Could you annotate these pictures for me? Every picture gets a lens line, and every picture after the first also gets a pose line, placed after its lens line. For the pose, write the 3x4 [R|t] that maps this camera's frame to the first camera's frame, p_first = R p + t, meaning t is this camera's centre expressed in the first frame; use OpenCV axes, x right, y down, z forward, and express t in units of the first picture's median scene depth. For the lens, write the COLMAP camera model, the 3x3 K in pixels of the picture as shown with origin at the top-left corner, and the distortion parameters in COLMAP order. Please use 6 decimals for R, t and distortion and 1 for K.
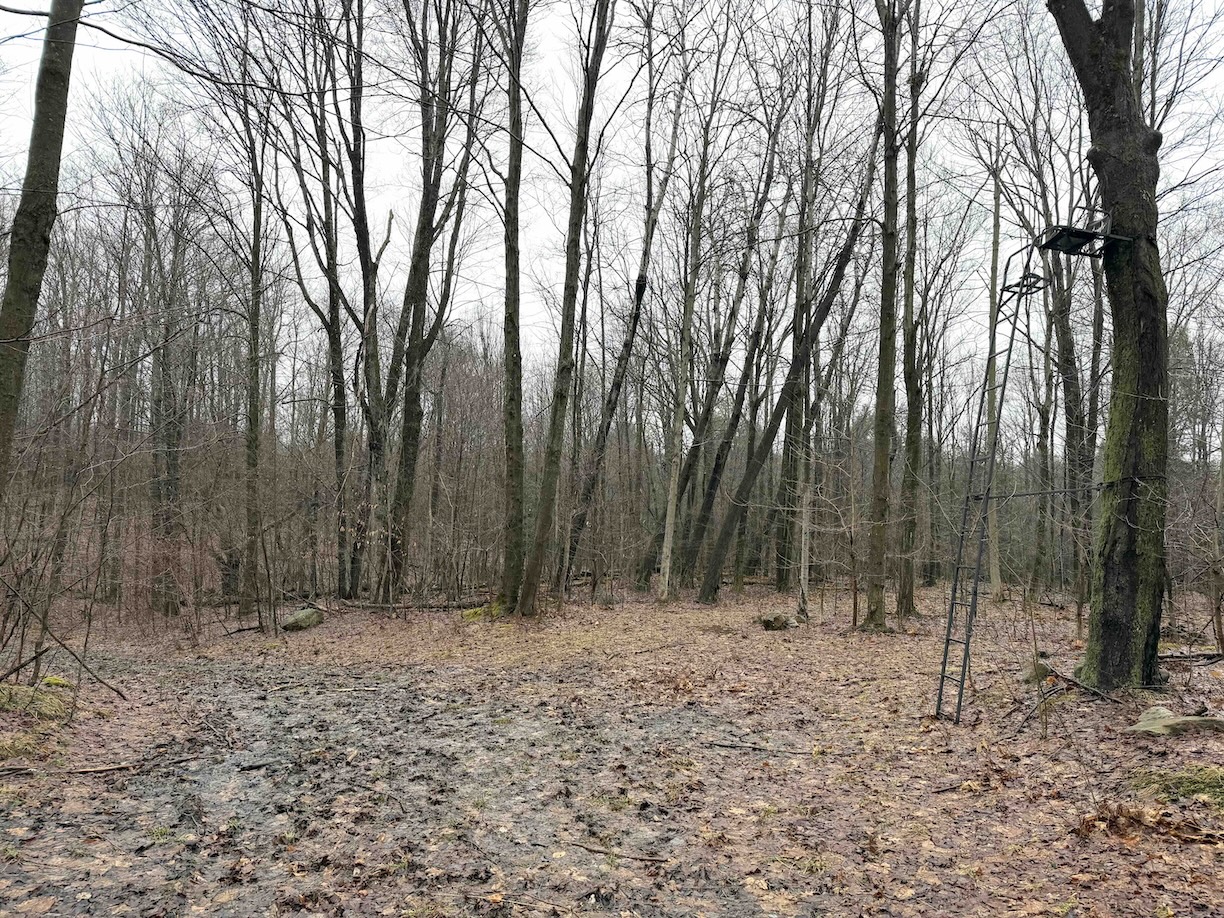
lens RADIAL K [[860.5, 0, 611.1], [0, 860.5, 460.5], [0, 0, 1]] dist [0.007668, -0.009088]
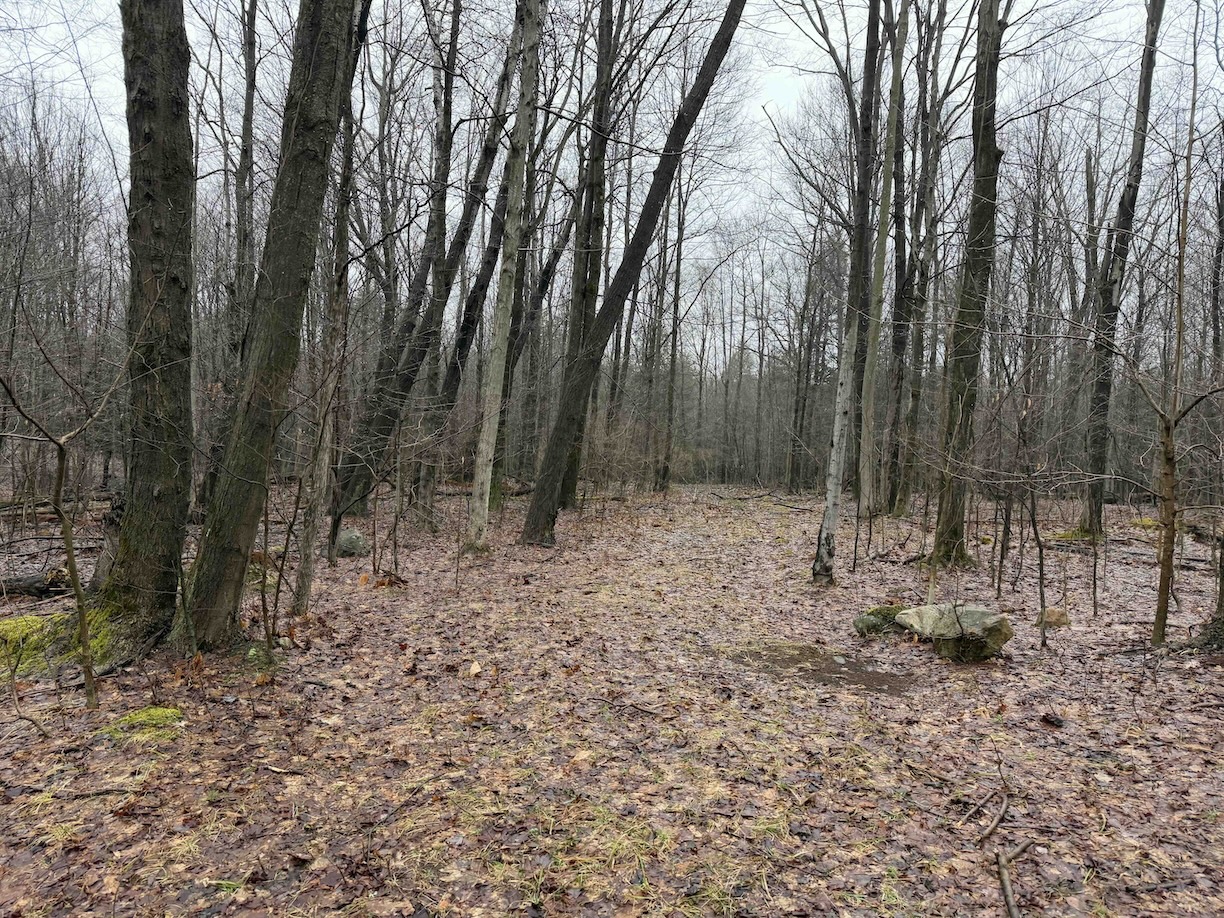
lens RADIAL K [[860.5, 0, 613.6], [0, 860.5, 456.3], [0, 0, 1]] dist [0.007668, -0.009088]
pose [[0.910744, -0.017805, 0.412587, -0.091019], [-0.027650, 0.994199, 0.103939, 0.068441], [-0.412044, -0.106070, 0.904969, 0.636348]]
